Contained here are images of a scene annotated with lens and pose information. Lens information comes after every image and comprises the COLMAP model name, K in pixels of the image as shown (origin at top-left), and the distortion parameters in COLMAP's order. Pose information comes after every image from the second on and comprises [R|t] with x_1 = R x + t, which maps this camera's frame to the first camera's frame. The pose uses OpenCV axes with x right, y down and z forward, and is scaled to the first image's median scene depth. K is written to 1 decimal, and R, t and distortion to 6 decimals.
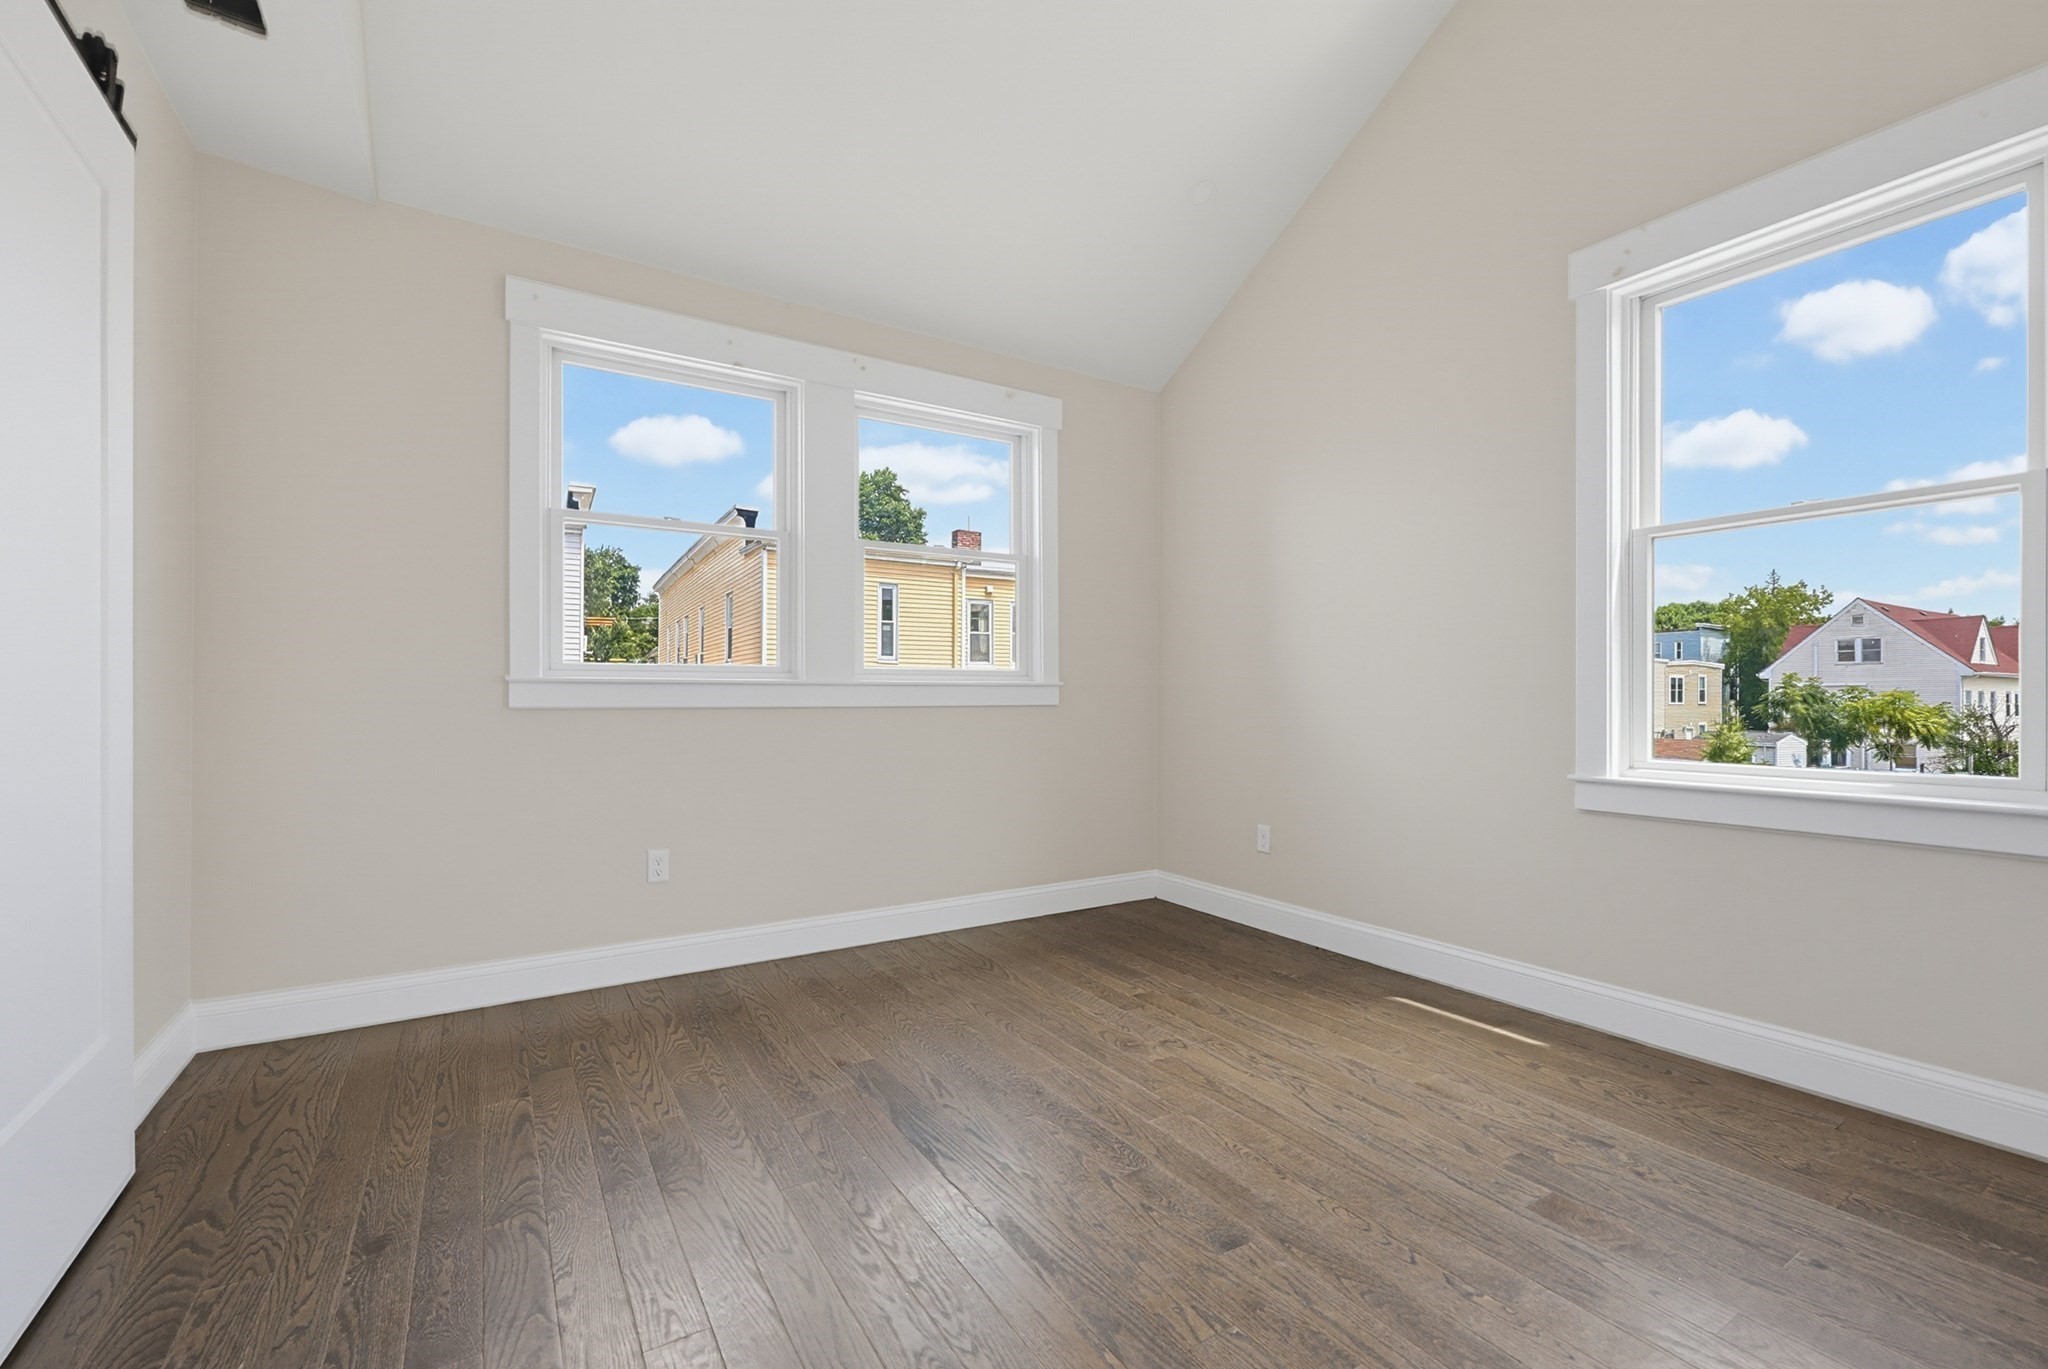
lens RADIAL K [[884.0, 0, 1078.1], [0, 884.0, 685.4], [0, 0, 1]] dist [0.000186, 0.000232]
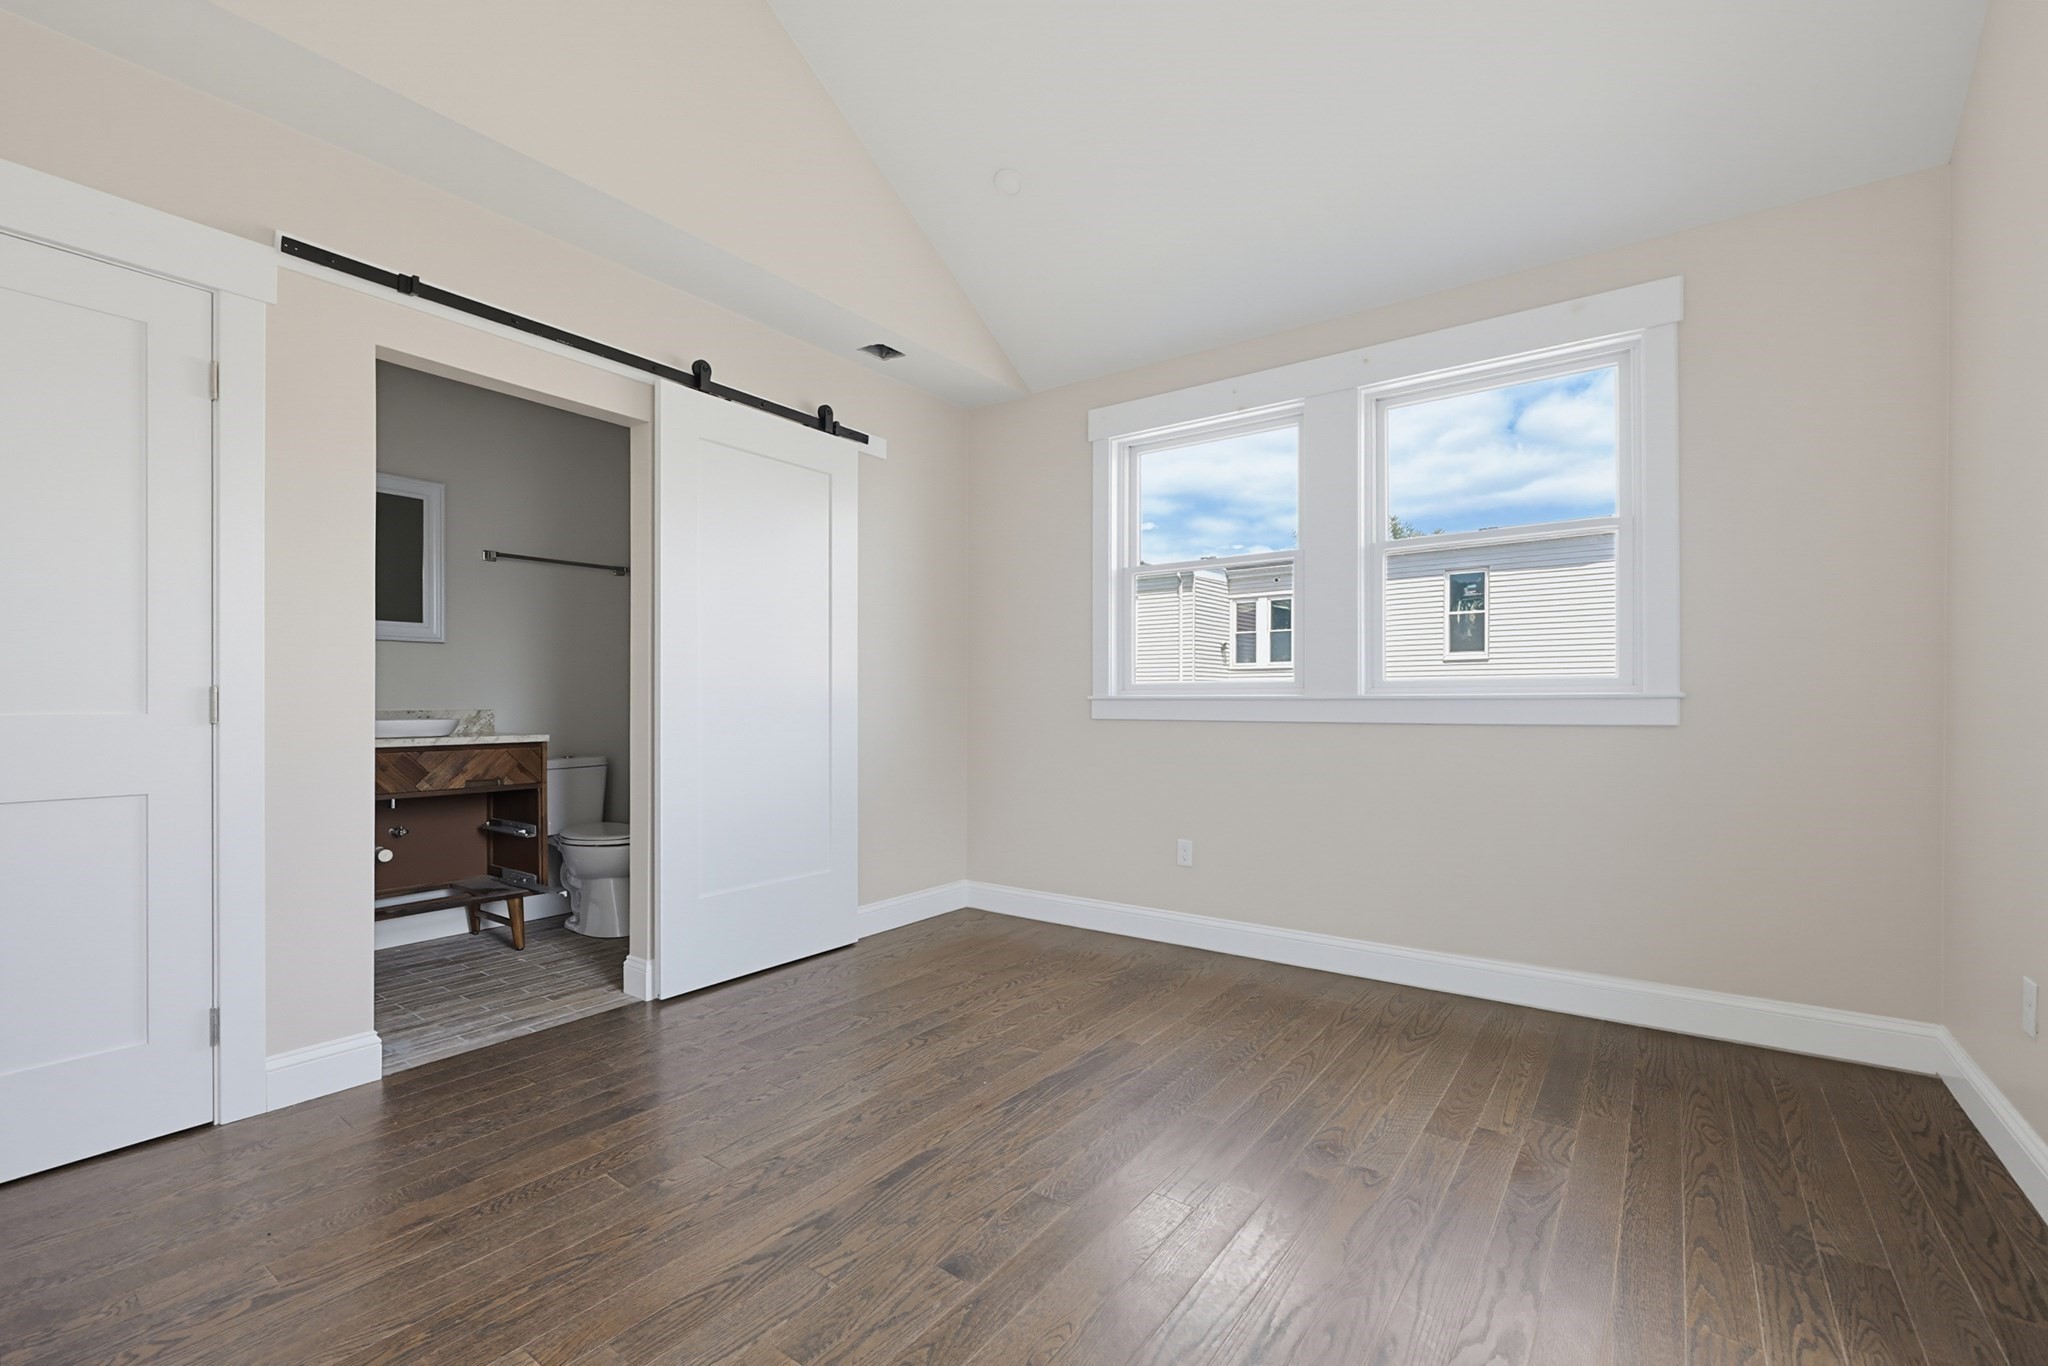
lens RADIAL K [[899.8, 0, 1024.3], [0, 899.8, 691.7], [0, 0, 1]] dist [0.000316, 0.000340]
pose [[0.342126, -0.017113, -0.939498, 0.599001], [0.009306, 0.999847, -0.014823, 0.002641], [0.939608, -0.003671, 0.342232, 0.381080]]
